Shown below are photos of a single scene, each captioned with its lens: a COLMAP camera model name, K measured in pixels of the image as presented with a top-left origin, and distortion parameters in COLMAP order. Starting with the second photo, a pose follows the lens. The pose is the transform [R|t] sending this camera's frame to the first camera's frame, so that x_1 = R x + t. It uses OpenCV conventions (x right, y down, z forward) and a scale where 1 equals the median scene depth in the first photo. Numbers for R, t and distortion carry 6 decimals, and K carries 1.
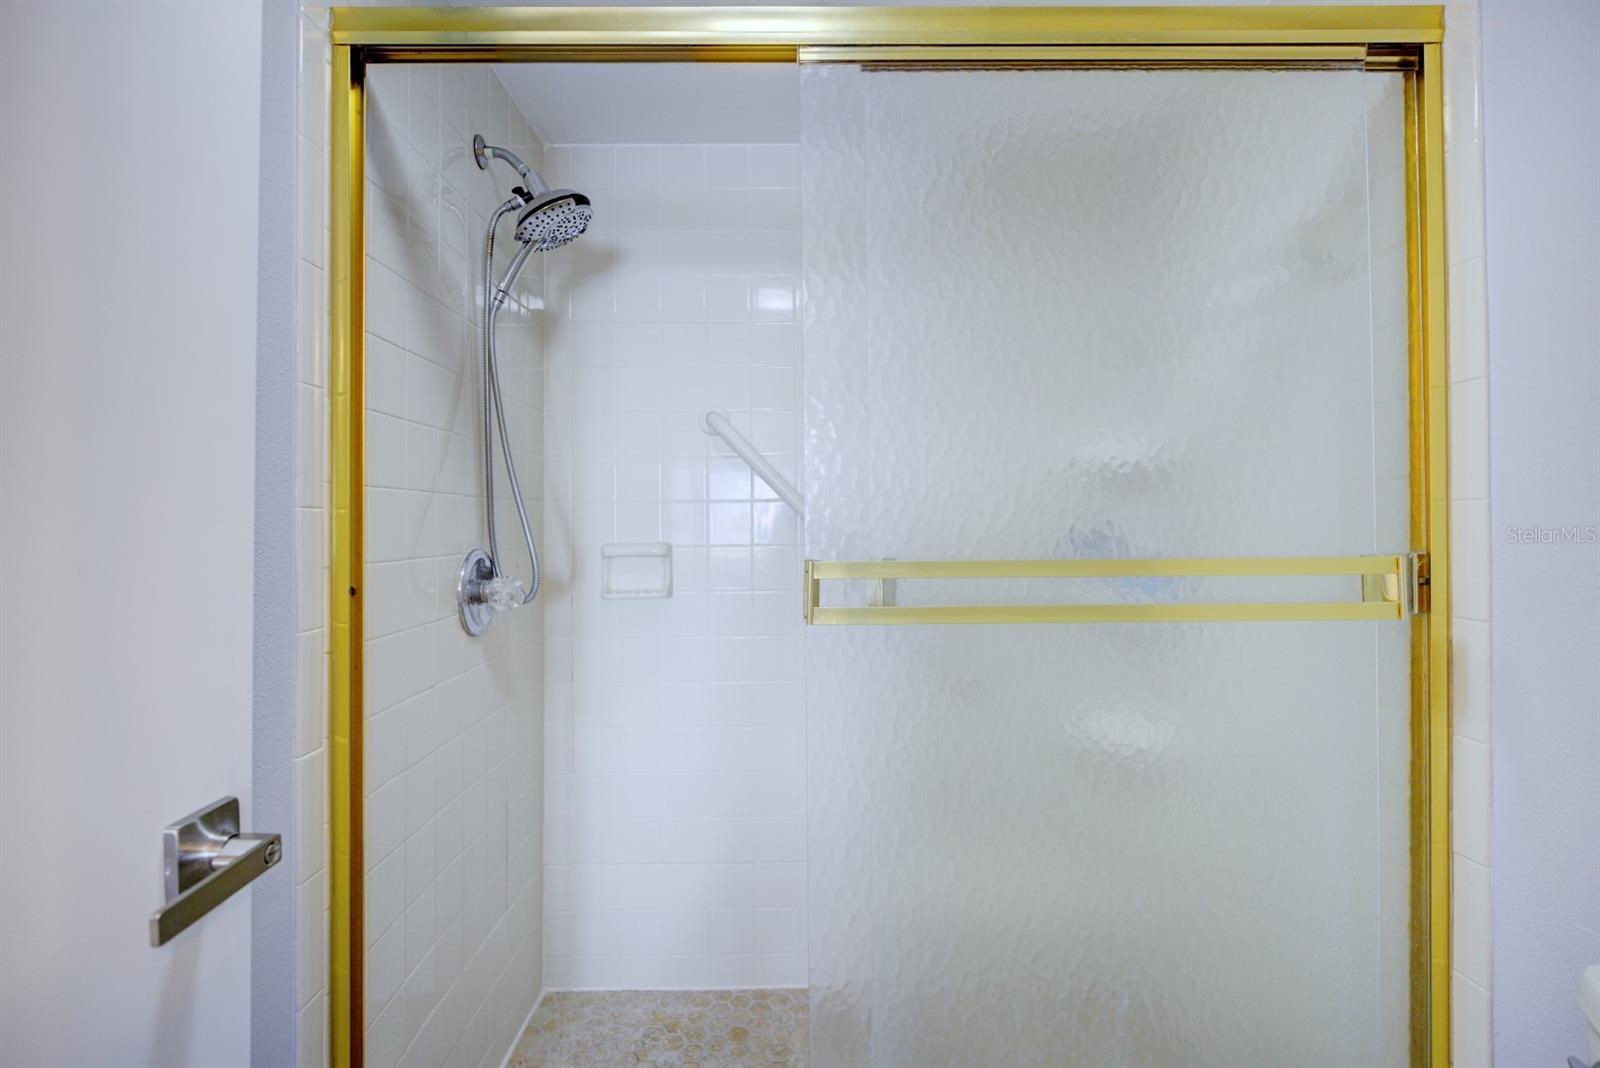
lens RADIAL K [[738.8, 0, 805.0], [0, 738.8, 531.1], [0, 0, 1]] dist [-0.006494, -0.000237]
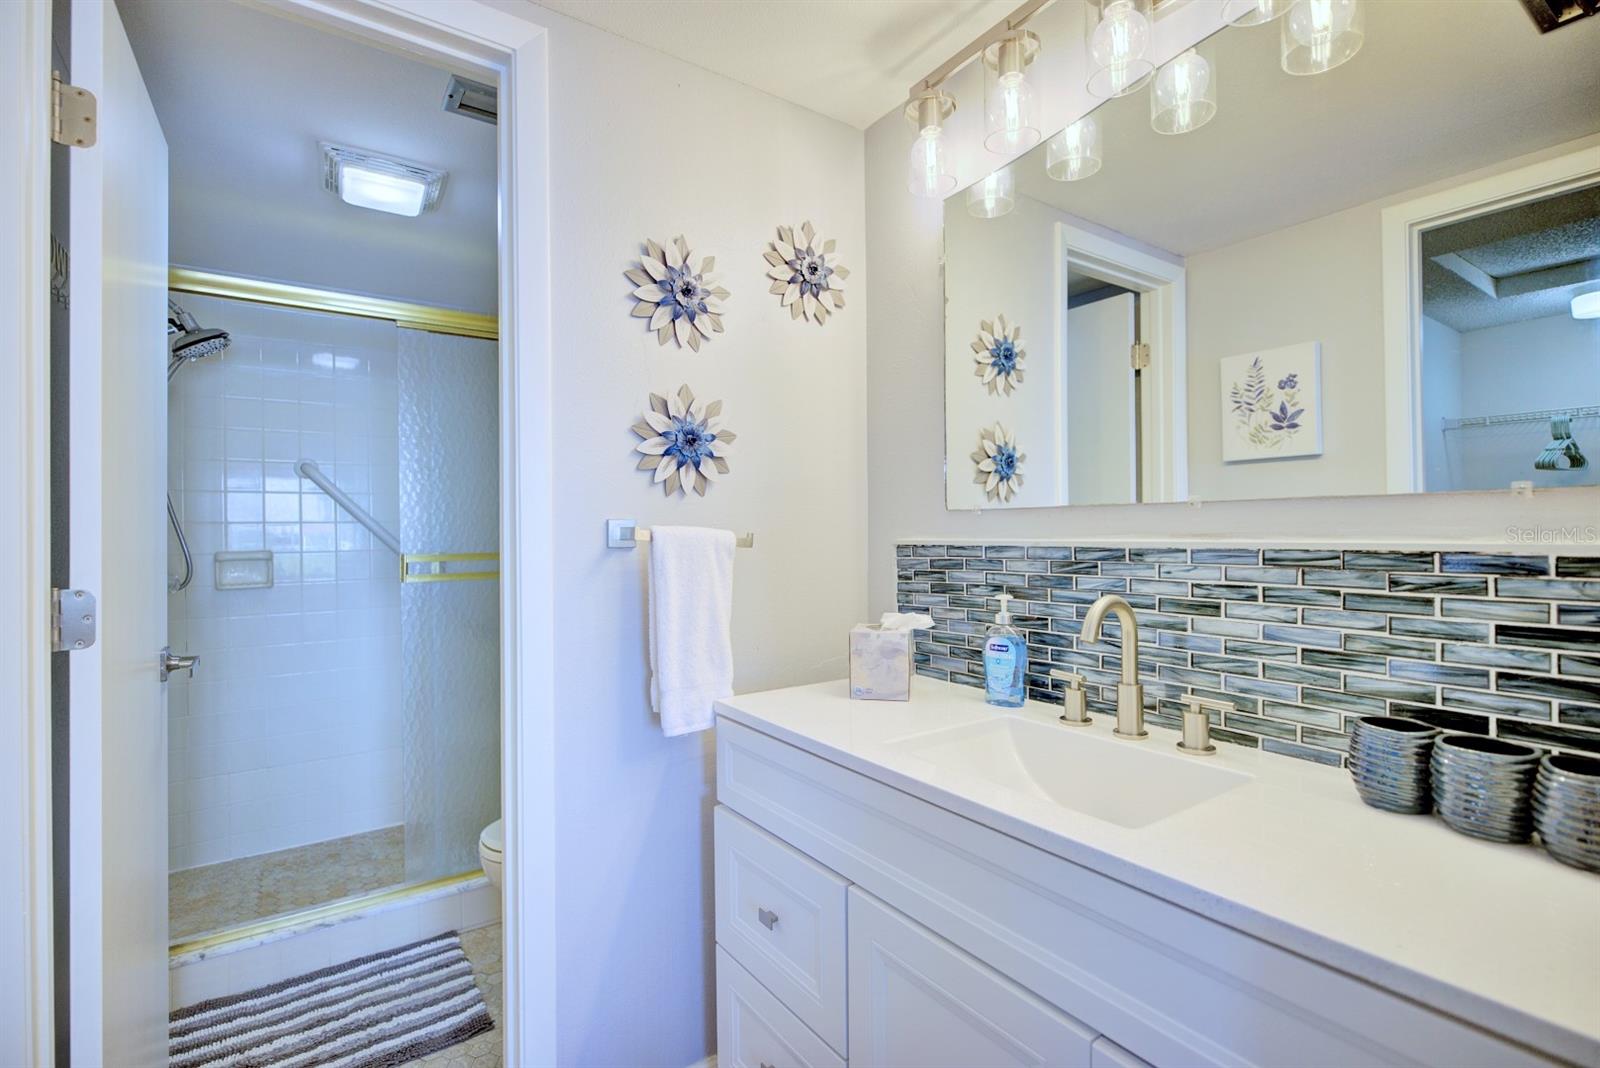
lens RADIAL K [[757.2, 0, 808.7], [0, 757.2, 529.3], [0, 0, 1]] dist [0.000498, -0.000600]
pose [[0.827009, 0.000889, 0.562188, -0.150442], [0.007132, 0.999902, -0.012073, -0.000485], [-0.562144, 0.013994, 0.826921, -0.886246]]
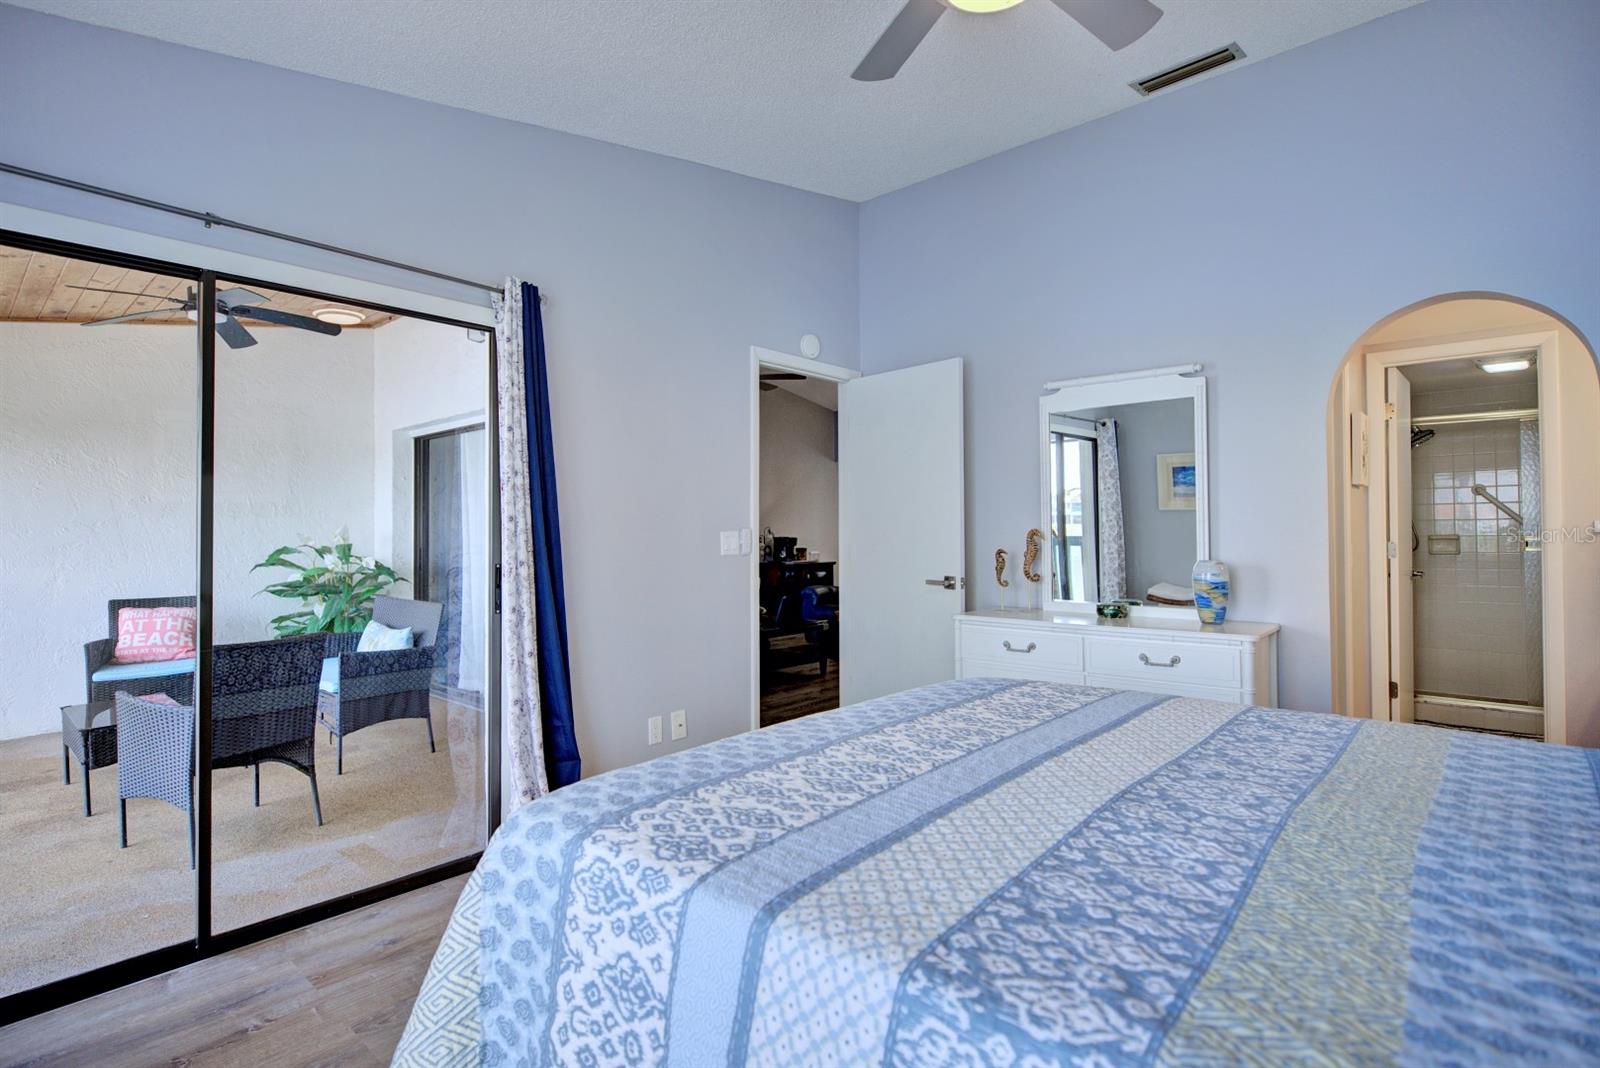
lens RADIAL K [[761.1, 0, 793.4], [0, 761.1, 534.9], [0, 0, 1]] dist [-0.000213, -0.000355]
pose [[0.724874, -0.001023, -0.688881, -0.023035], [0.001660, 0.999999, 0.000261, 0.011352], [0.688879, -0.001332, 0.724875, -2.985075]]
